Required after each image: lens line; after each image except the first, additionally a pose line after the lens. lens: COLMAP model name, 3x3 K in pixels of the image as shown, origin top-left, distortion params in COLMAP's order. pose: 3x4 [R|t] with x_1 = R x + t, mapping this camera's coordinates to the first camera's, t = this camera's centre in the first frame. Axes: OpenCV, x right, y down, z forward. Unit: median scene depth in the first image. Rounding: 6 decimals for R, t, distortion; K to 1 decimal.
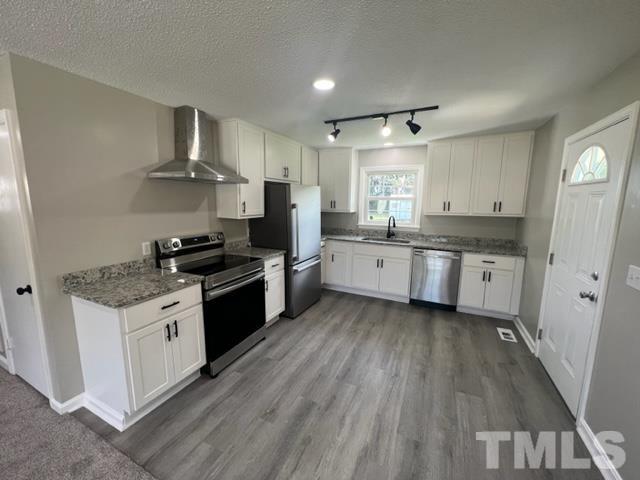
lens RADIAL K [[257.8, 0, 320.1], [0, 257.8, 239.7], [0, 0, 1]] dist [-0.000171, -0.000471]
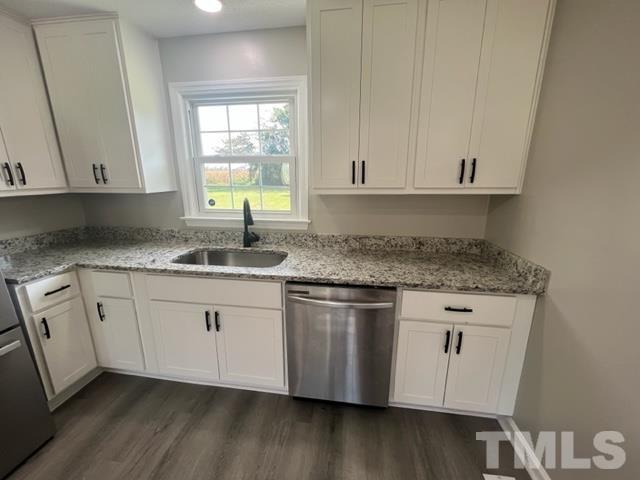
lens RADIAL K [[257.8, 0, 318.0], [0, 257.8, 240.1], [0, 0, 1]] dist [-0.000171, -0.000471]
pose [[0.956605, -0.084043, 0.279003, 0.288139], [0.056695, 0.992887, 0.104696, -0.065768], [-0.285818, -0.084334, 0.954566, 0.582103]]
